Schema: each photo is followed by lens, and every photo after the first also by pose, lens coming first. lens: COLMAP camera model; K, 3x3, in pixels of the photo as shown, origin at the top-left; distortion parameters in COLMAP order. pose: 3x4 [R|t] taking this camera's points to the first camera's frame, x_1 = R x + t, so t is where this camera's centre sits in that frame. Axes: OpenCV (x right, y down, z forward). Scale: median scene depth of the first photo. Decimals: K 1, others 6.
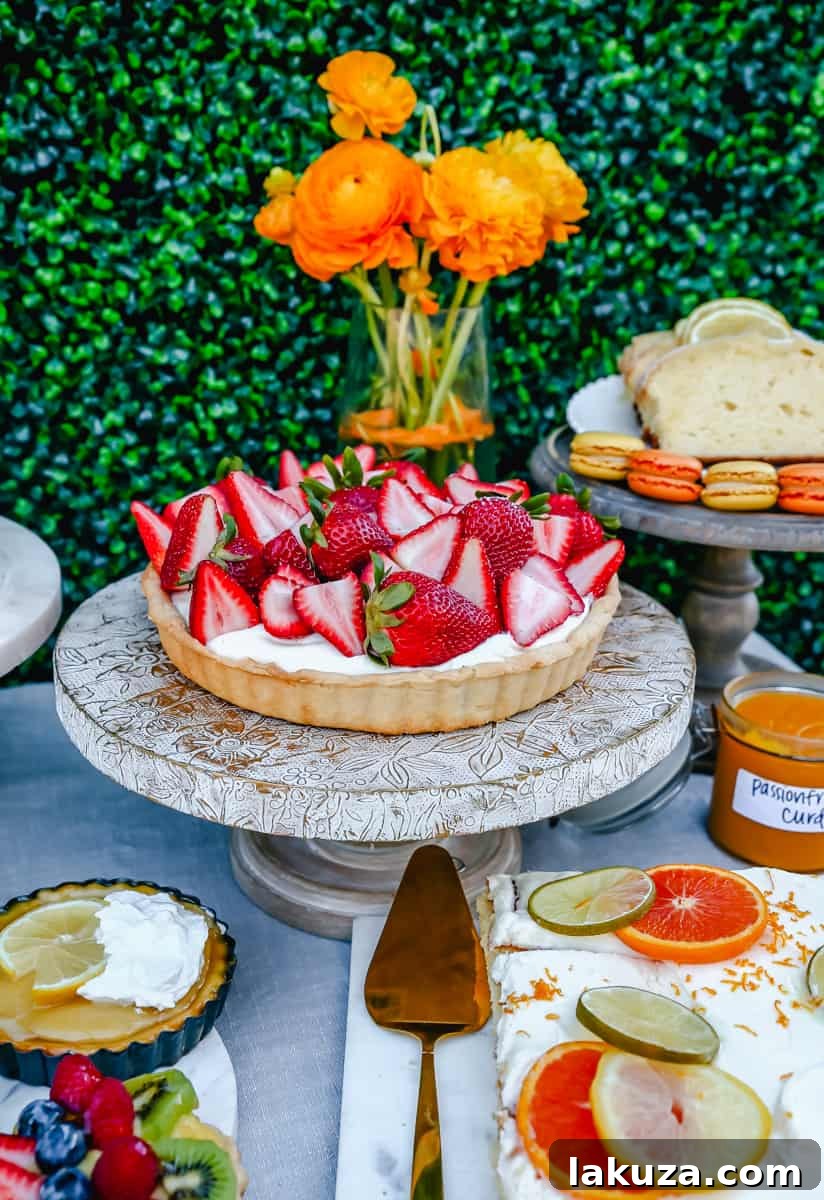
lens RADIAL K [[1445.7, 0, 391.9], [0, 1445.7, 599.9], [0, 0, 1]] dist [0.080658, 0.000000]
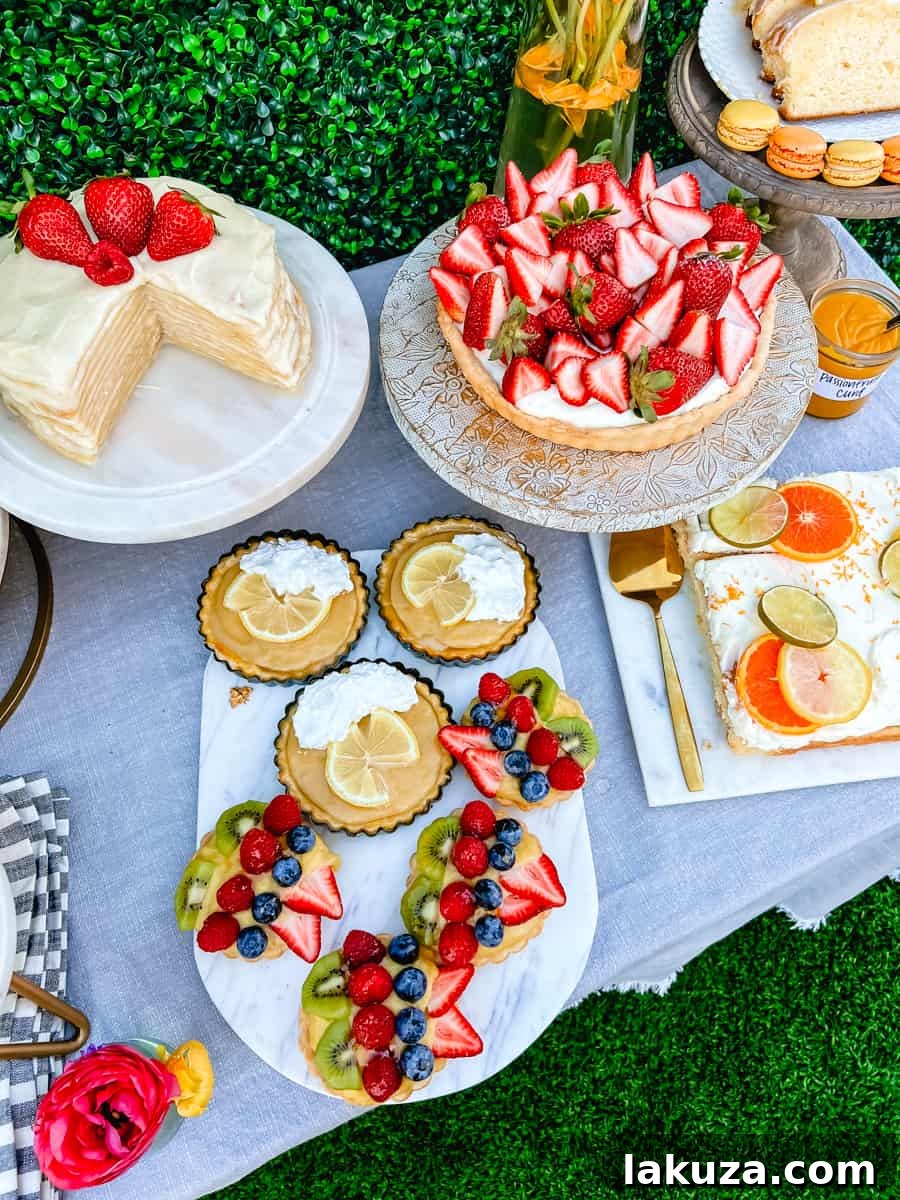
lens RADIAL K [[929.8, 0, 443.5], [0, 929.8, 602.4], [0, 0, 1]] dist [0.010233, -0.003447]
pose [[0.990691, -0.127774, 0.046950, -0.254547], [0.065194, 0.748122, 0.660351, -0.417809], [-0.119500, -0.651143, 0.749488, 0.166763]]
